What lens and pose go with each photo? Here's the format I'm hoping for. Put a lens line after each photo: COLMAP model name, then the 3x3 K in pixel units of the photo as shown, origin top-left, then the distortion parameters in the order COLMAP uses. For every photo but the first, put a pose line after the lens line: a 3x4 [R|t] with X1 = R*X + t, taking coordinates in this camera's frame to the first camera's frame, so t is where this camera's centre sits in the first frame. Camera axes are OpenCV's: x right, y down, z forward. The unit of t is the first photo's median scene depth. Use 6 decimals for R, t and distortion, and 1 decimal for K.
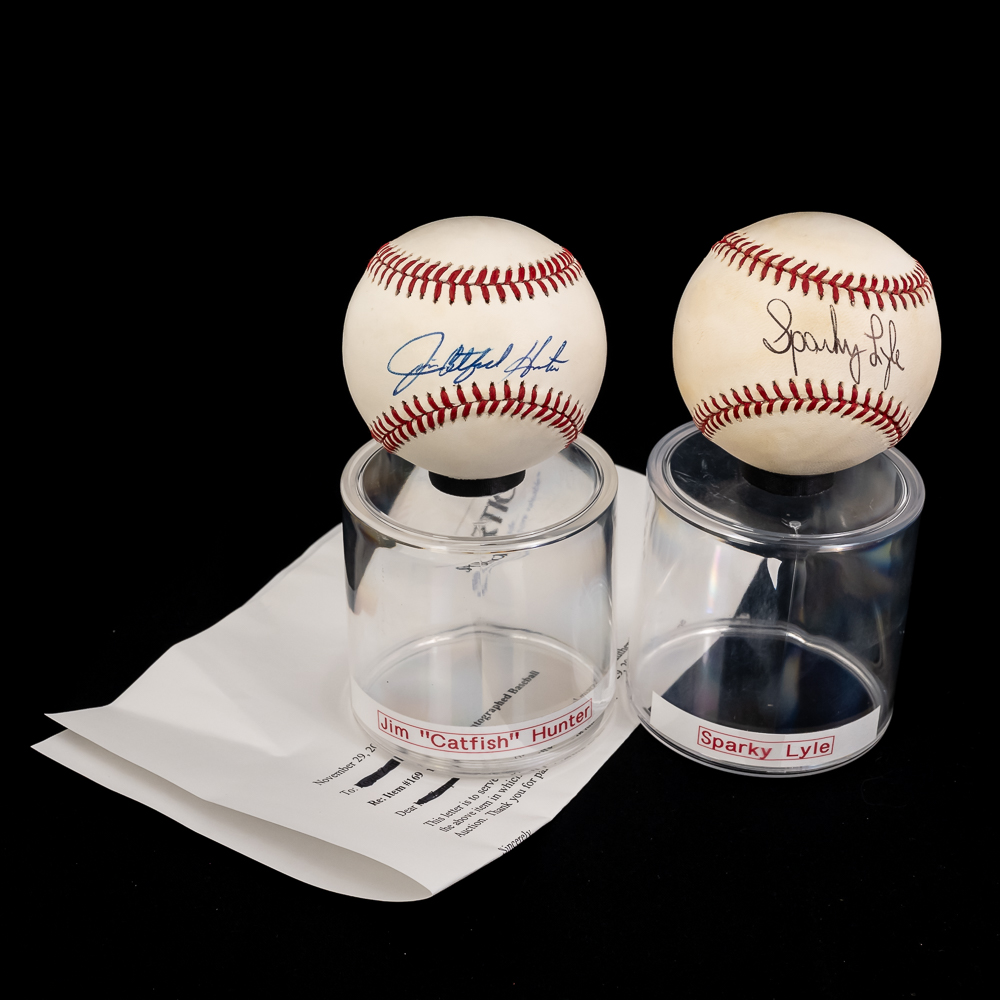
lens RADIAL K [[2056.1, 0, 500.2], [0, 2056.1, 501.9], [0, 0, 1]] dist [0.045029, 0.000000]
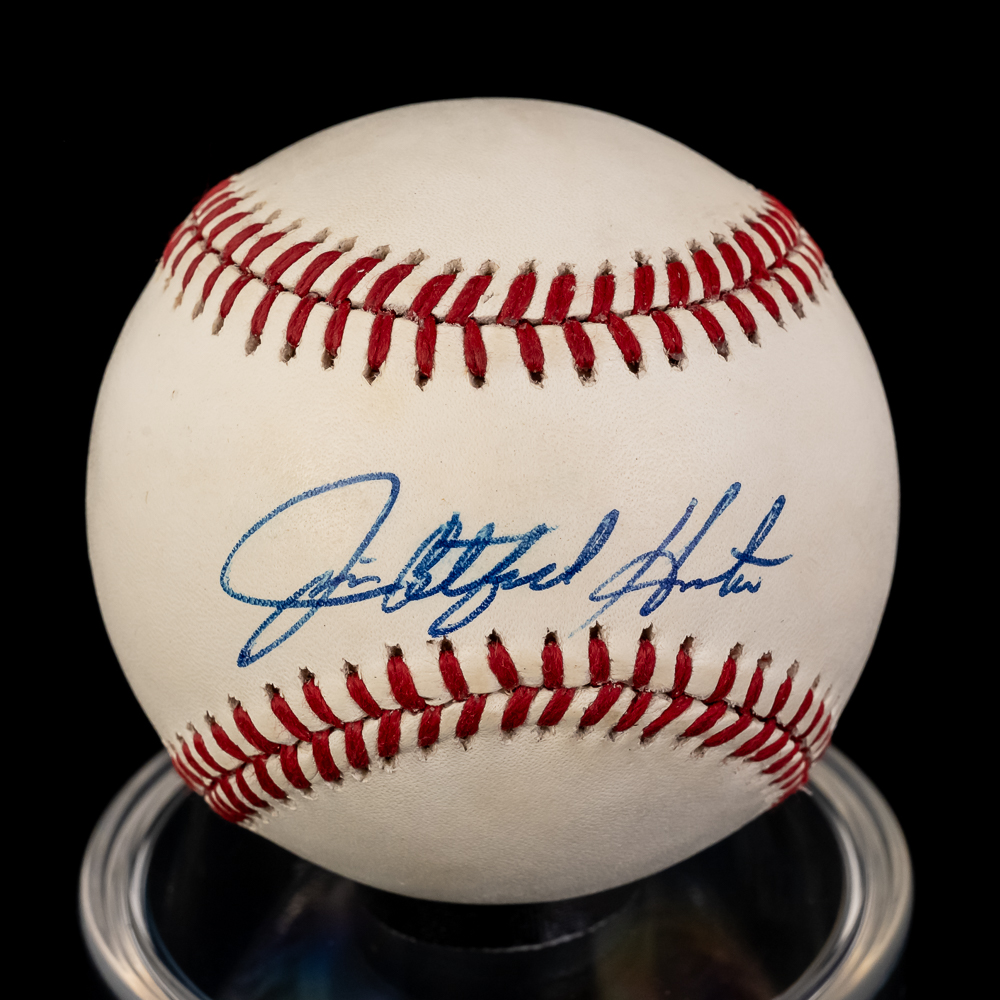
lens RADIAL K [[4267.4, 0, 498.3], [0, 4267.4, 498.2], [0, 0, 1]] dist [0.078926, 0.000000]
pose [[0.999984, 0.002310, -0.005101, -0.008482], [-0.002452, 0.999605, -0.027983, -0.058695], [0.005034, 0.027996, 0.999595, 0.337163]]
